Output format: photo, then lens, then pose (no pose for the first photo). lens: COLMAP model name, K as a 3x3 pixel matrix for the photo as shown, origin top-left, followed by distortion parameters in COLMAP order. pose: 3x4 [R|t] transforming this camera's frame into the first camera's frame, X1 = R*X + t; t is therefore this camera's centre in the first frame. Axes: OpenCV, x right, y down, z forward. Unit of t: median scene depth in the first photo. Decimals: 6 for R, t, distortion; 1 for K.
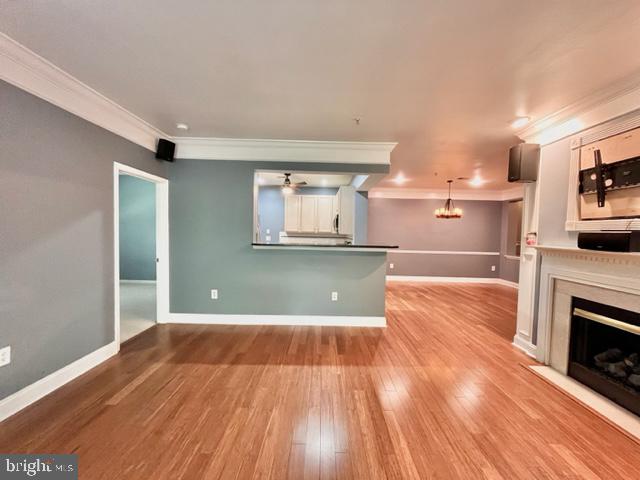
lens RADIAL K [[261.0, 0, 320.3], [0, 261.0, 241.6], [0, 0, 1]] dist [-0.002996, 0.000279]
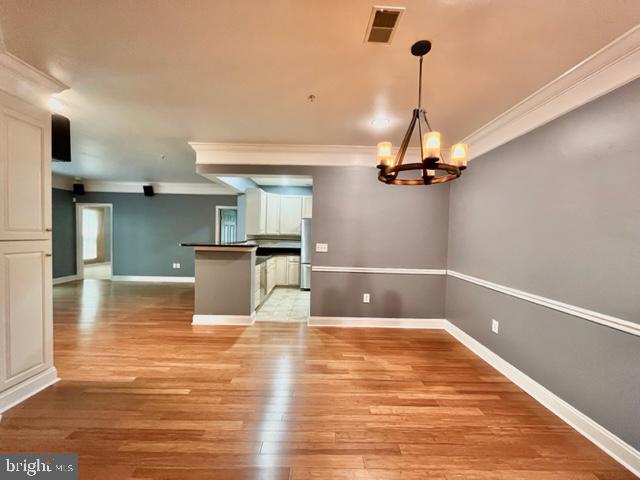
lens RADIAL K [[261.0, 0, 320.6], [0, 261.0, 243.6], [0, 0, 1]] dist [-0.002996, 0.000279]
pose [[0.015064, 0.013788, -0.999791, 1.125070], [-0.053944, 0.998460, 0.012957, -0.024967], [0.998430, 0.053738, 0.015785, 1.300947]]
